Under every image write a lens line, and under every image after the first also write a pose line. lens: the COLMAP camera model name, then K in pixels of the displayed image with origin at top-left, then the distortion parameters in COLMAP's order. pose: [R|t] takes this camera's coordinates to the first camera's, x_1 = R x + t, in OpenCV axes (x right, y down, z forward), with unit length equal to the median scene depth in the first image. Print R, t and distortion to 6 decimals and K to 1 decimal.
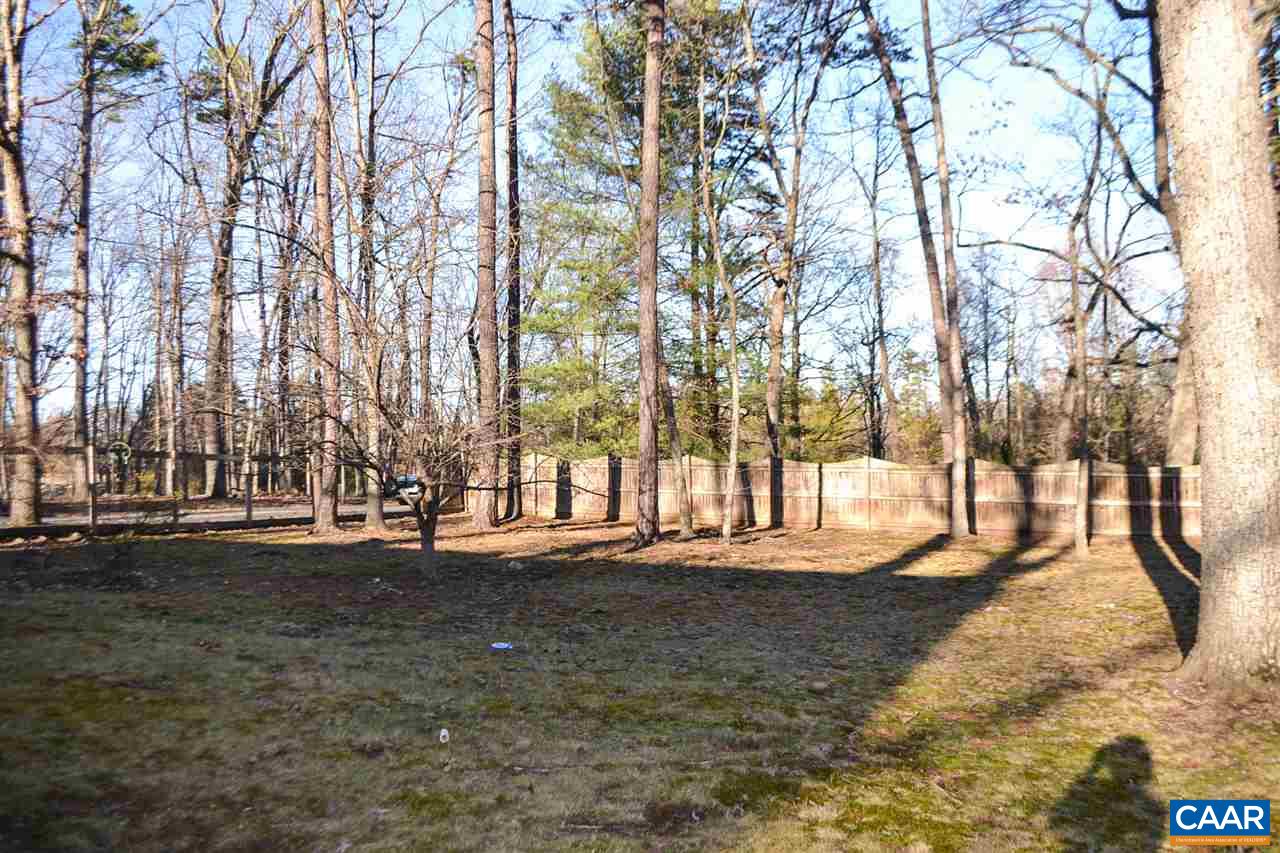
lens RADIAL K [[1022.7, 0, 630.2], [0, 1022.7, 431.6], [0, 0, 1]] dist [-0.086639, 0.009528]
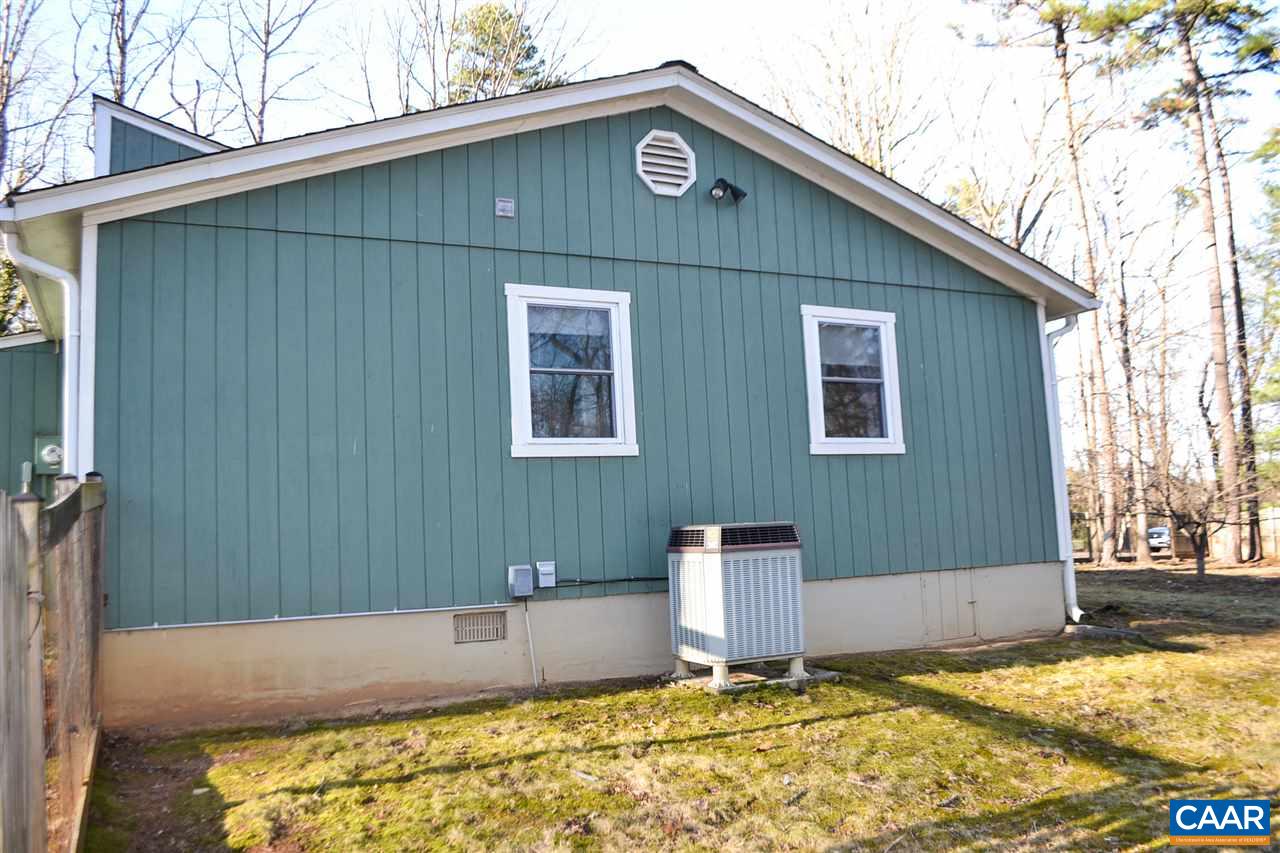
lens RADIAL K [[1022.7, 0, 630.2], [0, 1022.7, 431.6], [0, 0, 1]] dist [-0.086639, 0.009528]
pose [[0.781990, -0.065198, -0.619872, 0.042092], [0.033833, 0.997488, -0.062233, -0.021270], [0.622372, 0.027693, 0.782231, -0.390259]]
